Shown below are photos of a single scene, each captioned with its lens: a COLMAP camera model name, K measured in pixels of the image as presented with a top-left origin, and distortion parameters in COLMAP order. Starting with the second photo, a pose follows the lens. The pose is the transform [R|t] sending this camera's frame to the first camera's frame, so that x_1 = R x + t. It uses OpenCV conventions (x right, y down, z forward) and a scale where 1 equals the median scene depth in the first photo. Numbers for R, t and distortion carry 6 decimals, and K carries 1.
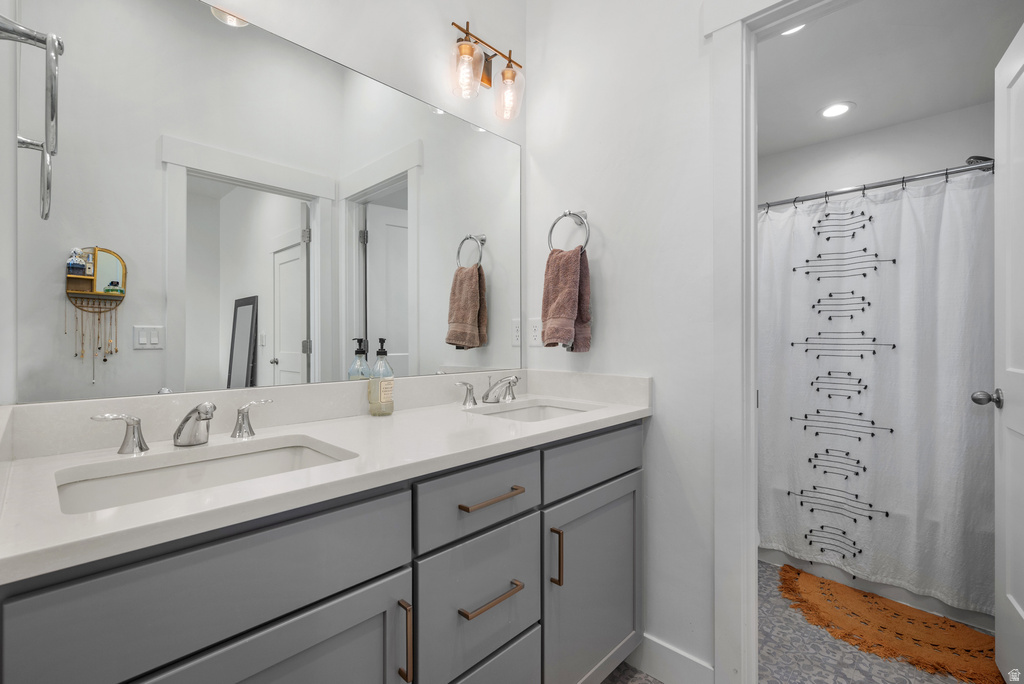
lens RADIAL K [[453.7, 0, 512.0], [0, 453.7, 342.0], [0, 0, 1]] dist [-0.000289, -0.000004]
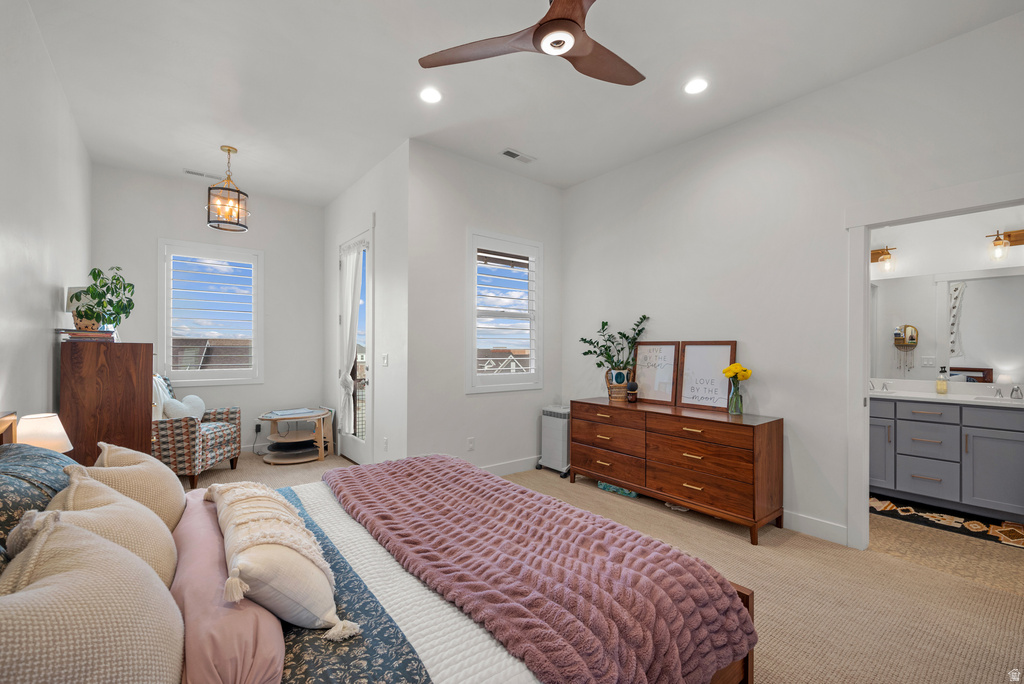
lens RADIAL K [[428.1, 0, 512.0], [0, 428.1, 342.0], [0, 0, 1]] dist [0.010106, 0.000101]
pose [[-0.138163, -0.008577, -0.990372, 1.782560], [-0.009563, 0.999927, -0.007326, -0.079040], [0.990363, 0.008458, -0.138235, -0.843348]]
